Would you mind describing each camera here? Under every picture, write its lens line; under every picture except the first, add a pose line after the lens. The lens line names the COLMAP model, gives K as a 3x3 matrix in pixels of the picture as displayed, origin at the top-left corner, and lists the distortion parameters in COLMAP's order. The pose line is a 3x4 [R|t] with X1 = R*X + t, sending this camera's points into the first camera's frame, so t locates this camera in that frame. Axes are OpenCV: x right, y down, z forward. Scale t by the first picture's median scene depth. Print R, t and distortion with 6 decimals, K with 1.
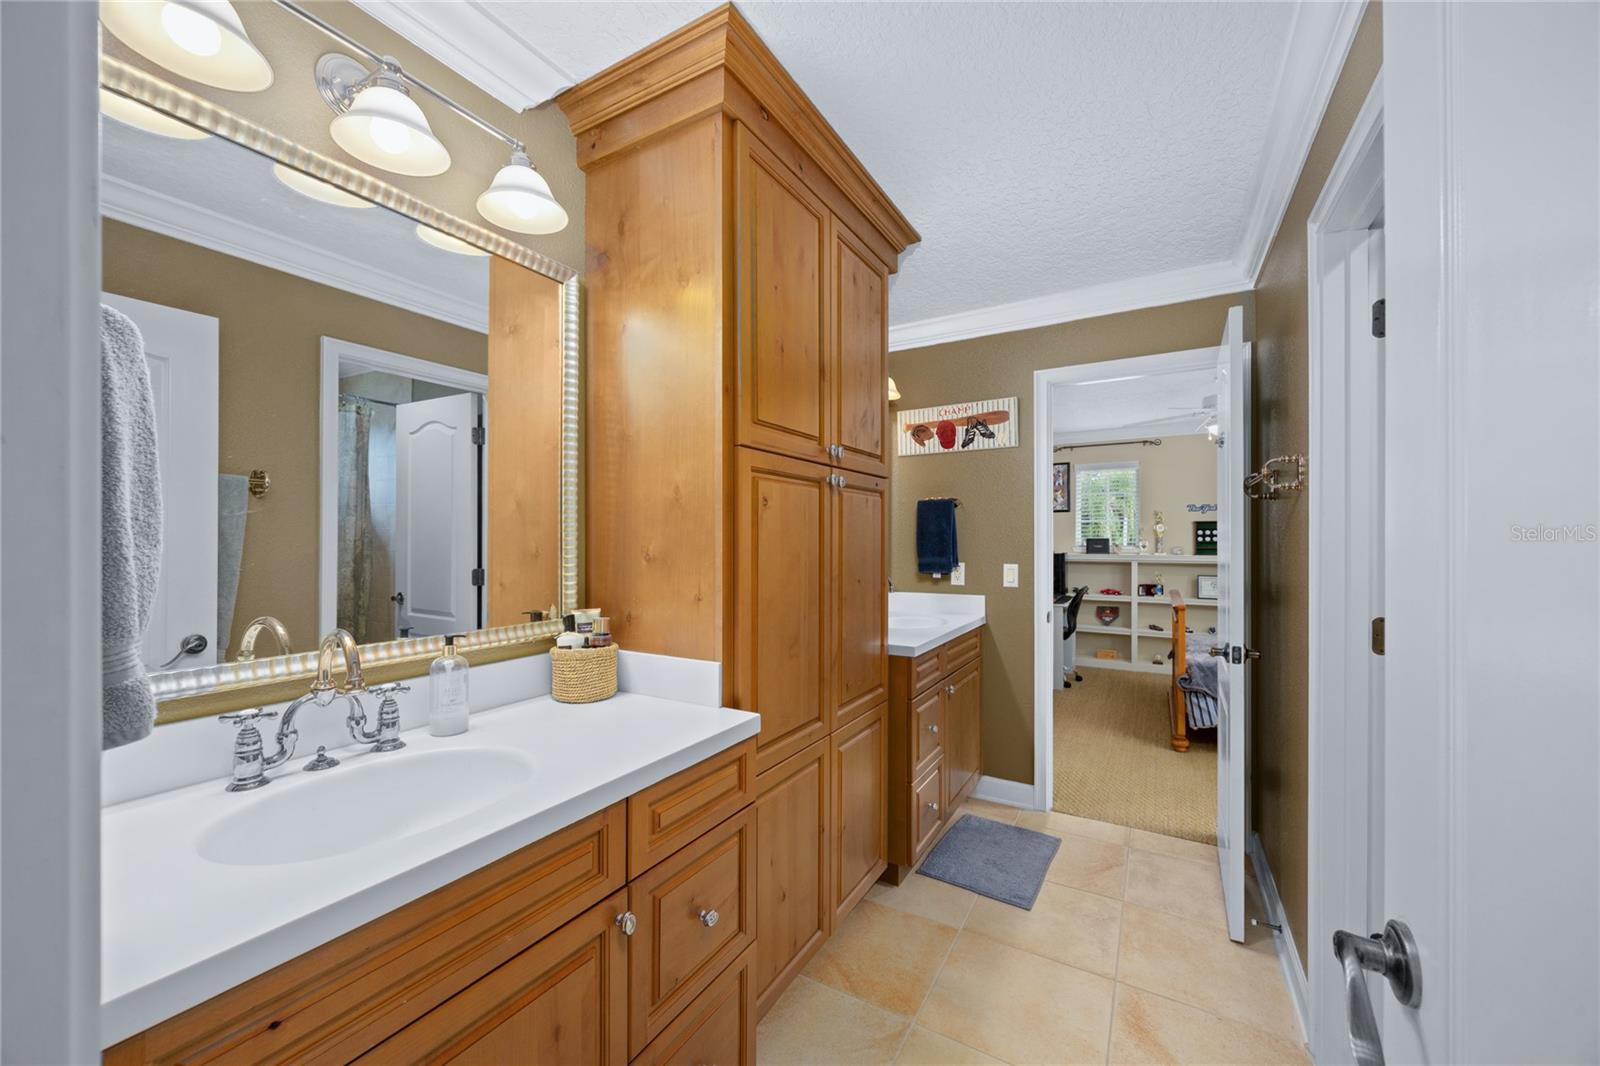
lens RADIAL K [[617.7, 0, 800.0], [0, 617.7, 533.0], [0, 0, 1]] dist [0.002454, 0.000114]
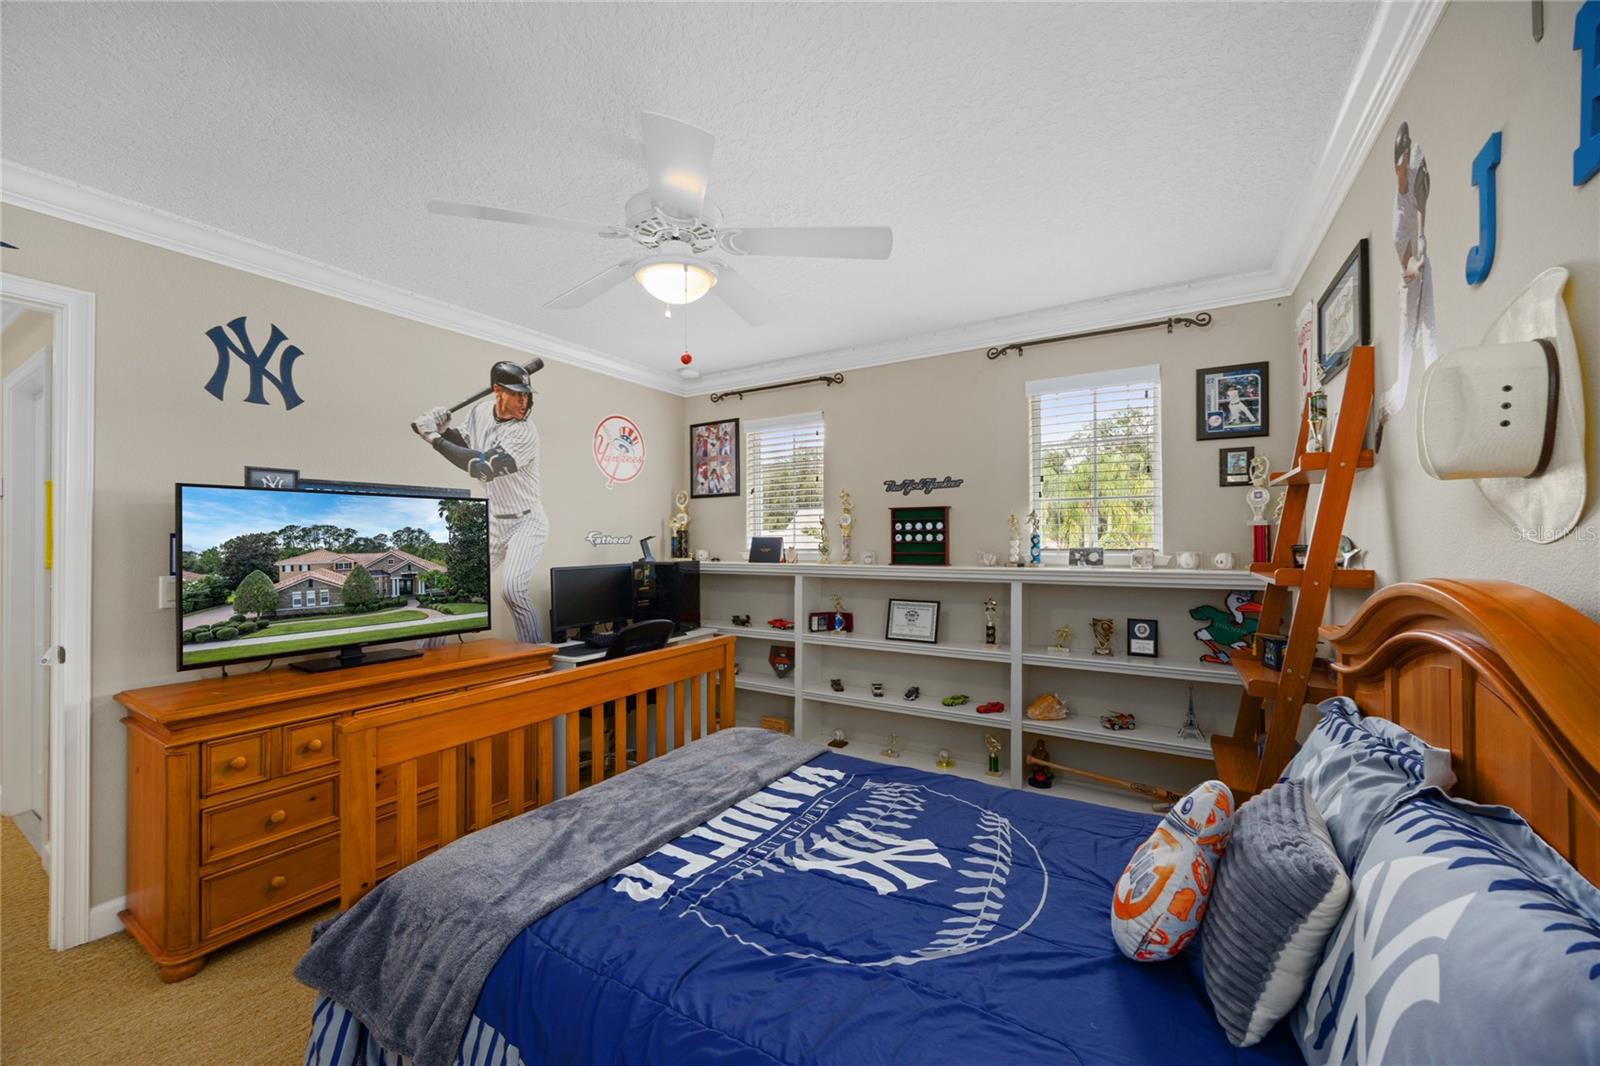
lens RADIAL K [[617.7, 0, 800.0], [0, 617.7, 533.0], [0, 0, 1]] dist [0.002454, 0.000114]
pose [[0.999964, -0.004750, -0.007022, 0.541571], [0.004707, 0.999971, -0.006038, 0.008147], [0.007050, 0.006005, 0.999957, 0.392056]]
